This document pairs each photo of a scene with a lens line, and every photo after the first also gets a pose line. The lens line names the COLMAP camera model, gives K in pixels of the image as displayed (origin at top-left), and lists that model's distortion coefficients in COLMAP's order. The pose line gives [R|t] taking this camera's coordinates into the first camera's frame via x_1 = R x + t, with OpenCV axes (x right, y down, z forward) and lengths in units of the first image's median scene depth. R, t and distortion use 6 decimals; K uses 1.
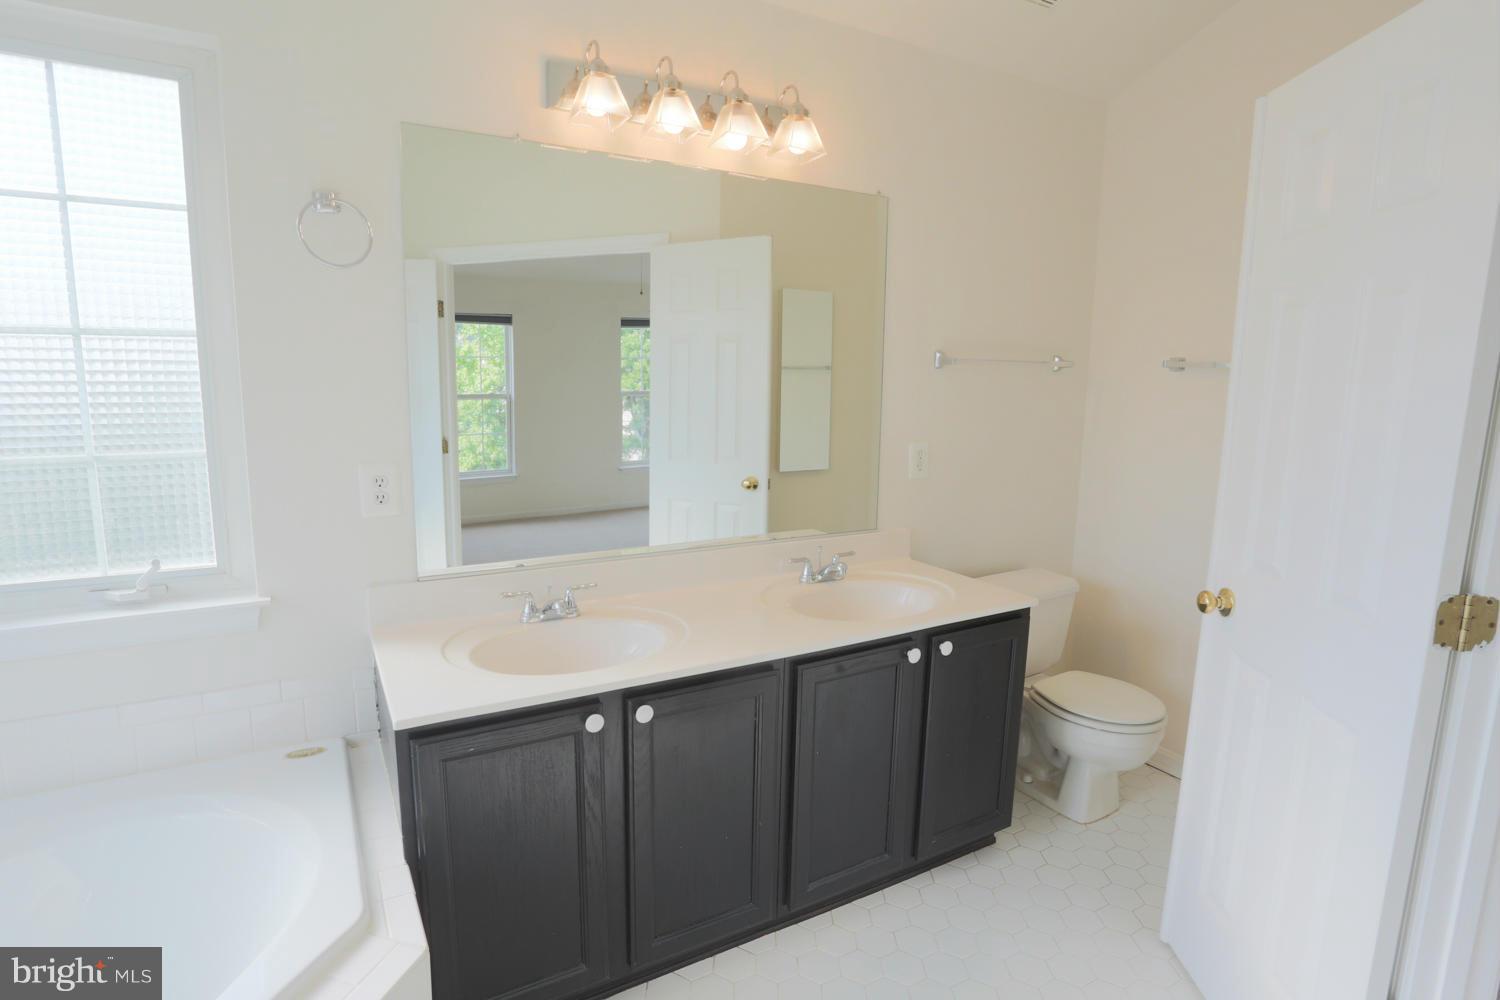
lens RADIAL K [[770.2, 0, 734.6], [0, 770.2, 495.3], [0, 0, 1]] dist [-0.082833, 0.036363]
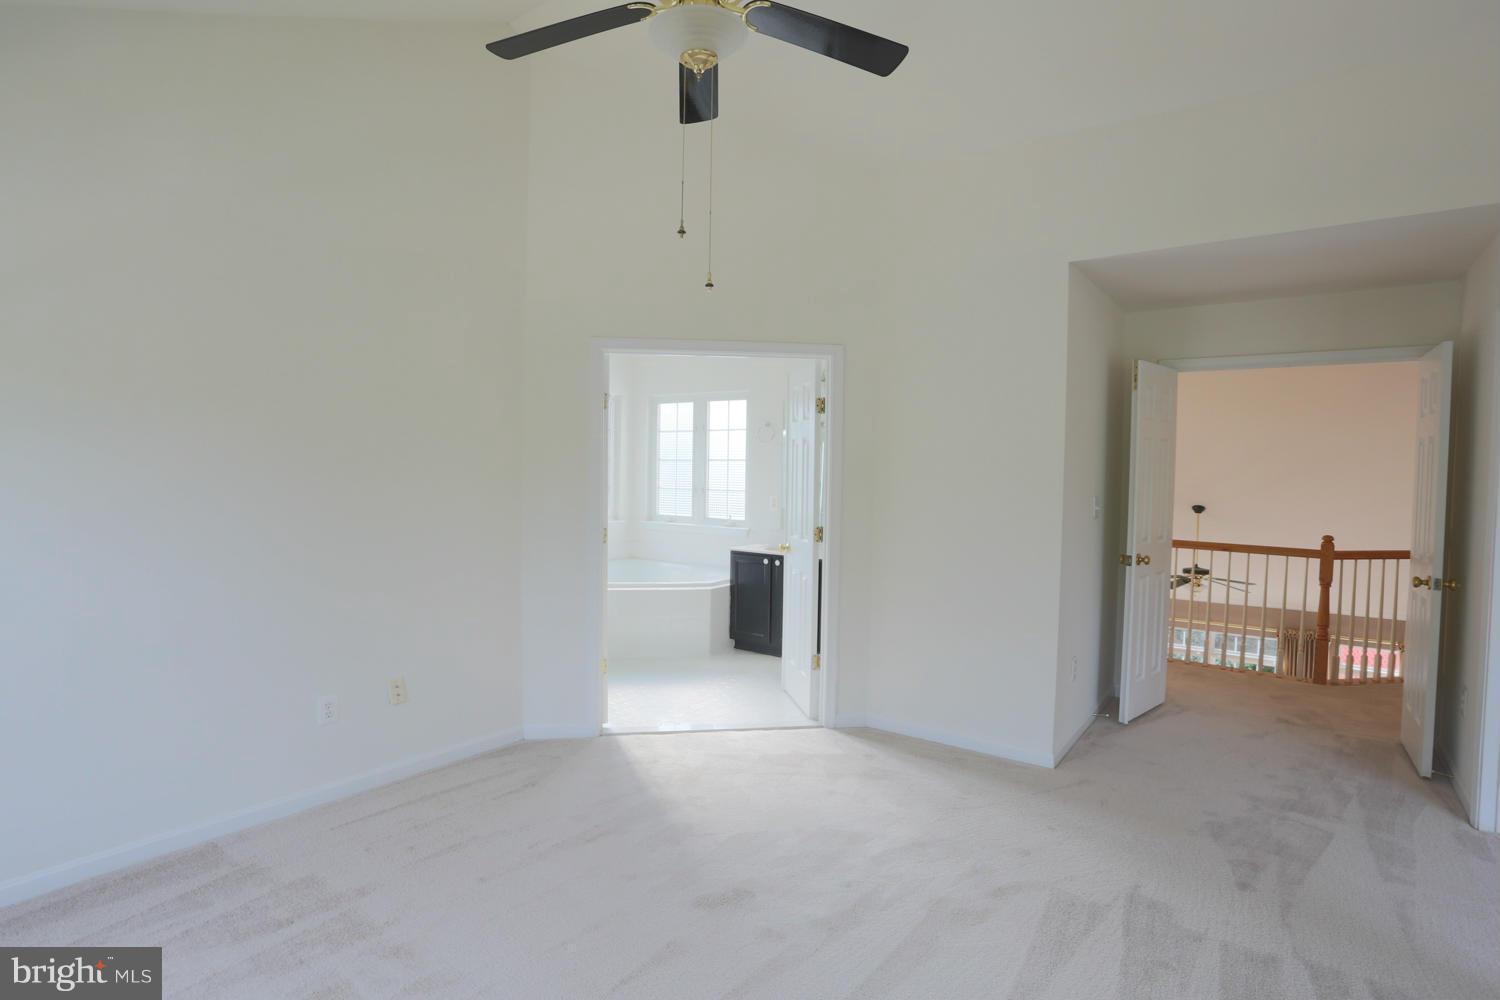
lens RADIAL K [[770.2, 0, 734.6], [0, 770.2, 495.3], [0, 0, 1]] dist [-0.082833, 0.036363]
pose [[0.396999, 0.022288, -0.917548, 3.107428], [-0.155131, 0.986951, -0.043147, 0.157017], [0.904614, 0.159469, 0.395276, -0.663743]]
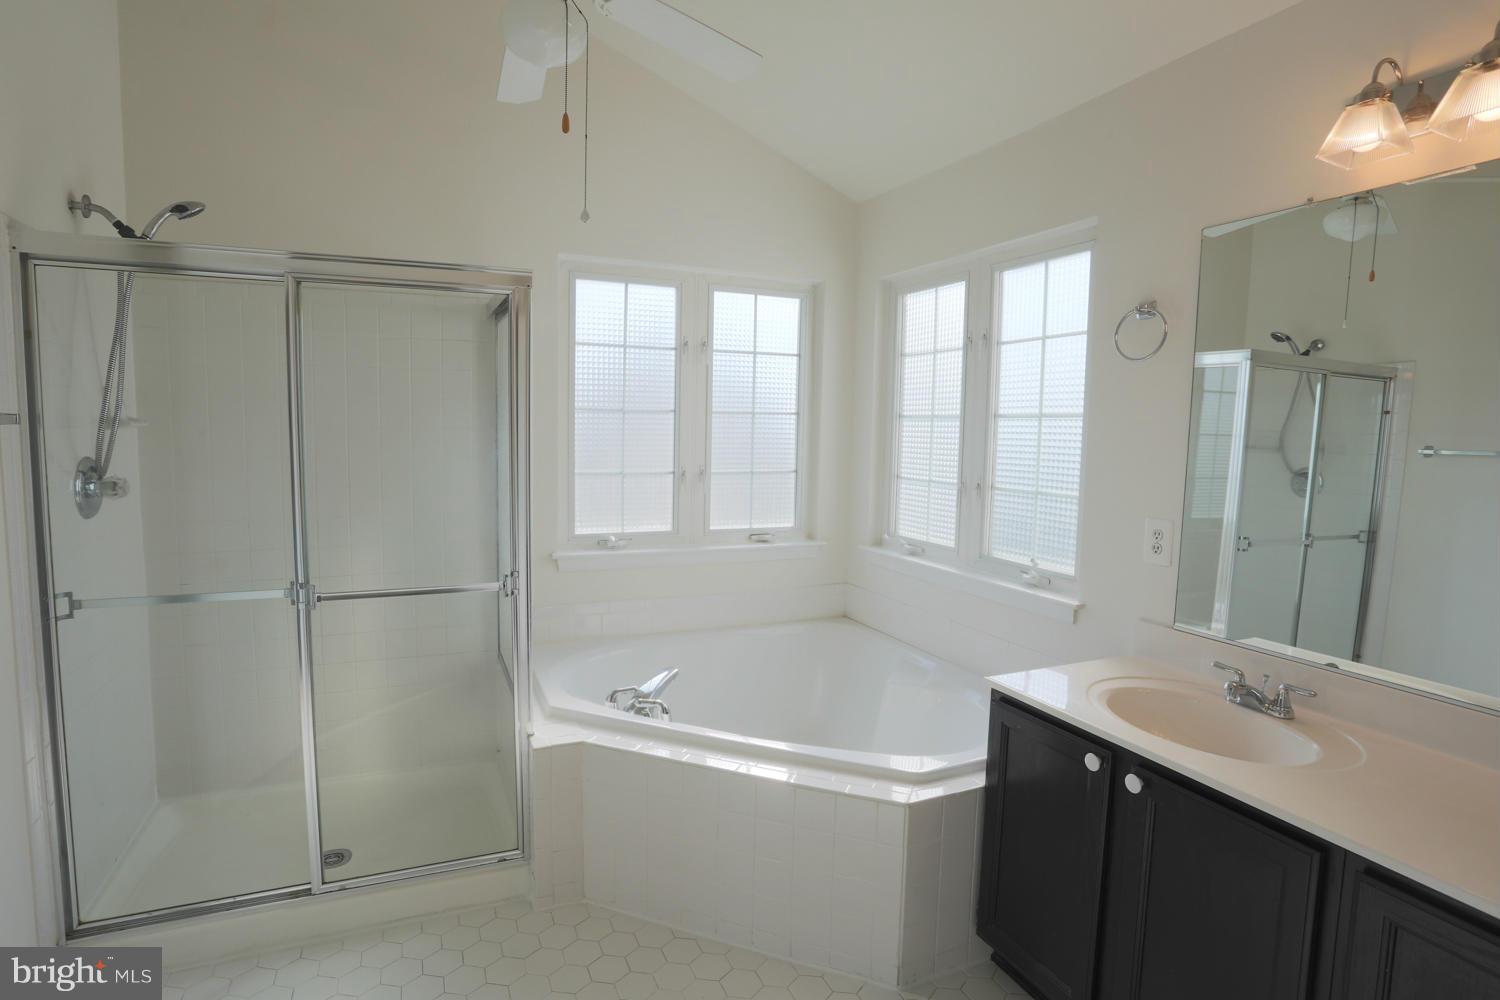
lens RADIAL K [[770.2, 0, 734.6], [0, 770.2, 495.3], [0, 0, 1]] dist [-0.082833, 0.036363]
pose [[-0.117248, 0.068983, -0.990704, 0.876347], [-0.173715, 0.980780, 0.088850, -0.077330], [0.977791, 0.182518, -0.103011, 0.522078]]
